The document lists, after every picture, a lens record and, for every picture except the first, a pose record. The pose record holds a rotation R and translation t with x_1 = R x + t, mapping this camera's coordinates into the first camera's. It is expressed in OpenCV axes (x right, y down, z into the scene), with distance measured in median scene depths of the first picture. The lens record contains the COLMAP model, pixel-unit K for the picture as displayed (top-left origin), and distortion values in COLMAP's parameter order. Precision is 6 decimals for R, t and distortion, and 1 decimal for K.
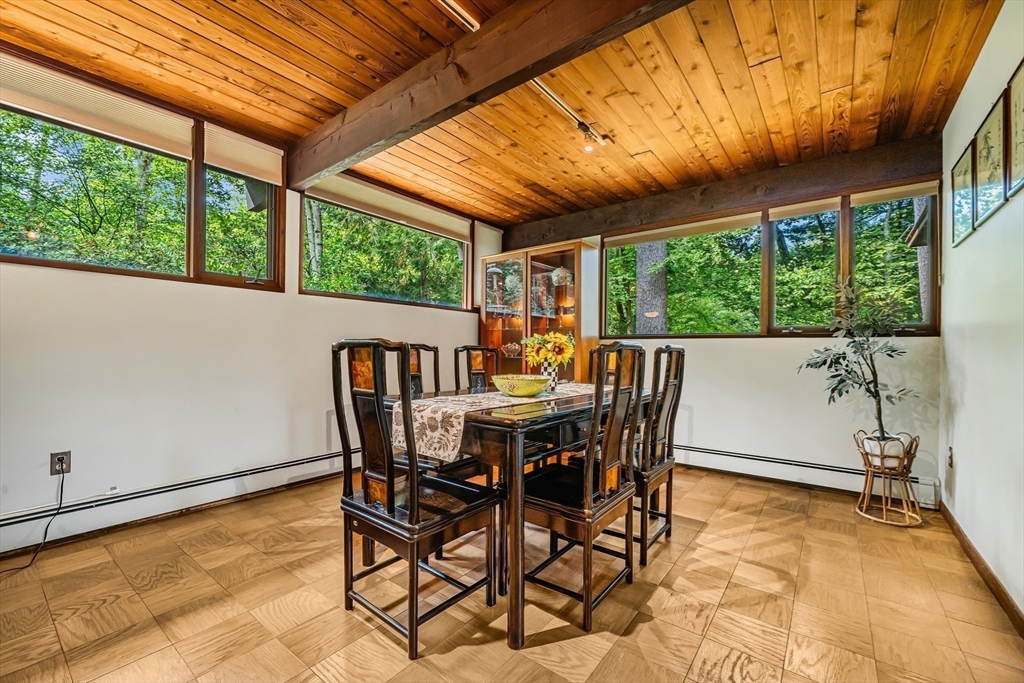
lens RADIAL K [[424.7, 0, 509.2], [0, 424.7, 345.9], [0, 0, 1]] dist [0.000516, 0.000004]
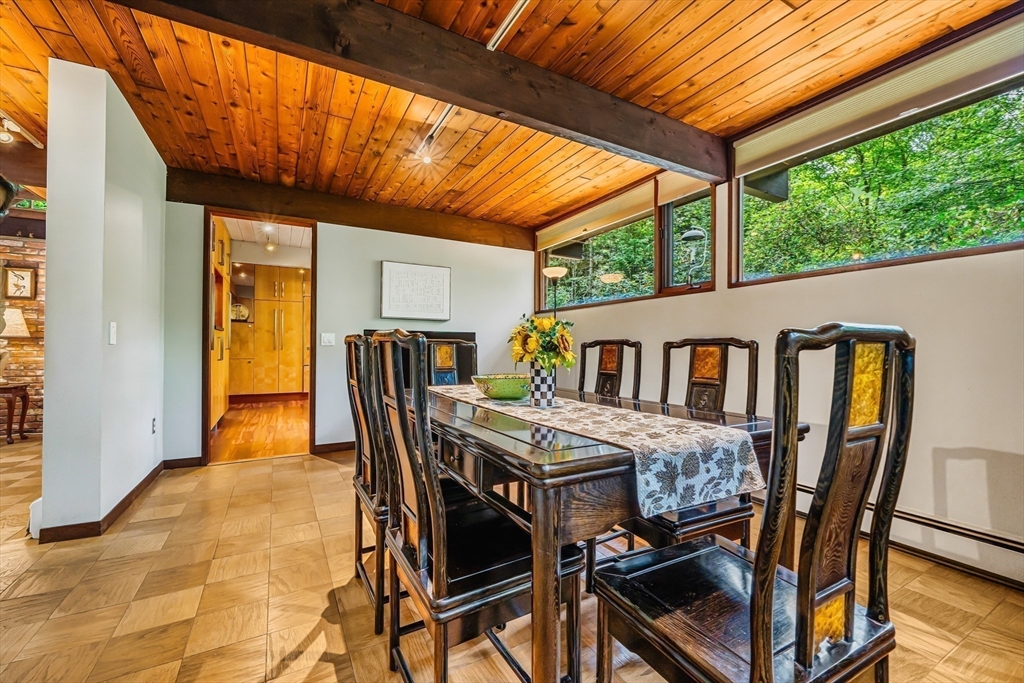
lens RADIAL K [[424.7, 0, 509.2], [0, 424.7, 345.9], [0, 0, 1]] dist [0.000516, 0.000004]
pose [[-0.382908, -0.013977, -0.923681, 0.609126], [-0.002231, 0.999897, -0.014205, 0.020464], [0.923784, -0.003378, -0.382900, 0.996078]]
